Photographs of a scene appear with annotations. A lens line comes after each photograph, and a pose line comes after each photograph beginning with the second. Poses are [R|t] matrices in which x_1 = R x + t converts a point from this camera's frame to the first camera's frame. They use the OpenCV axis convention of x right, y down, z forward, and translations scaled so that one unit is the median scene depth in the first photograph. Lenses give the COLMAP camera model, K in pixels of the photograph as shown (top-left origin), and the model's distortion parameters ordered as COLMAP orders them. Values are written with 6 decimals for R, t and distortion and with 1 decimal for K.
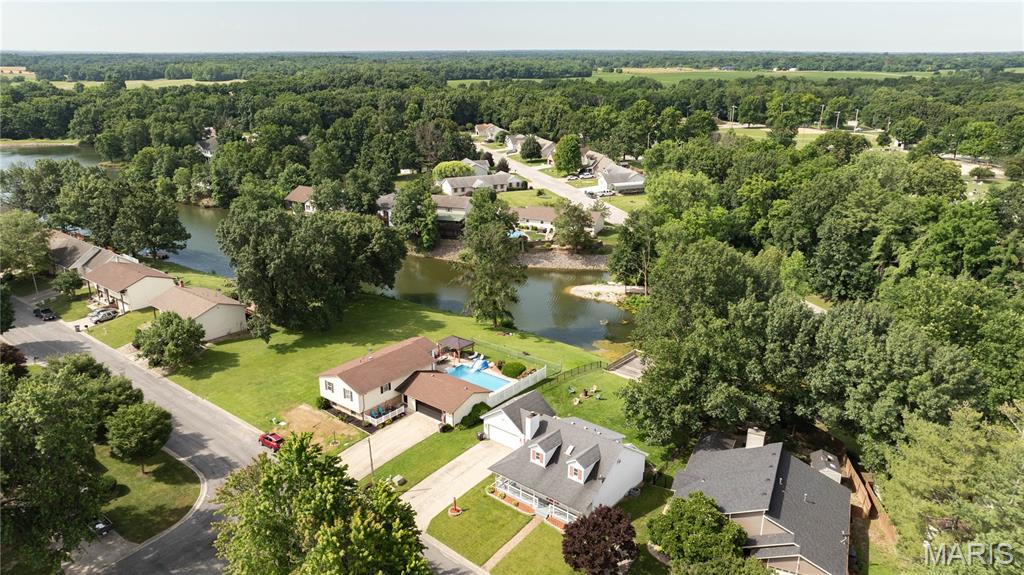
lens RADIAL K [[736.4, 0, 513.0], [0, 736.4, 288.2], [0, 0, 1]] dist [-0.003050, 0.002580]
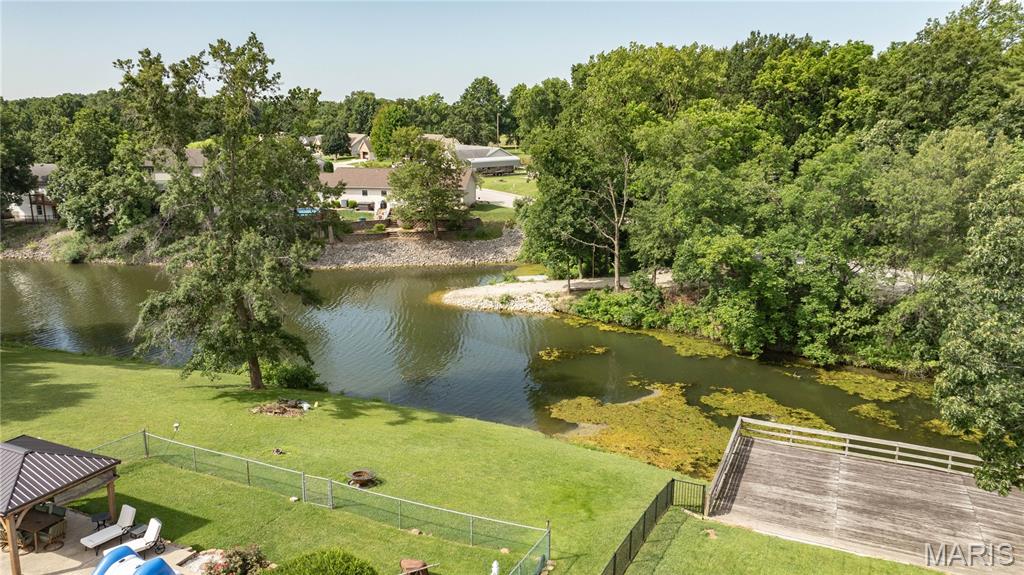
lens RADIAL K [[736.4, 0, 507.0], [0, 736.4, 283.1], [0, 0, 1]] dist [-0.003050, 0.002580]
pose [[0.967751, -0.055443, 0.245734, 0.004312], [0.077947, 0.993512, -0.082810, 0.031348], [-0.239548, 0.099293, 0.965794, 0.490147]]
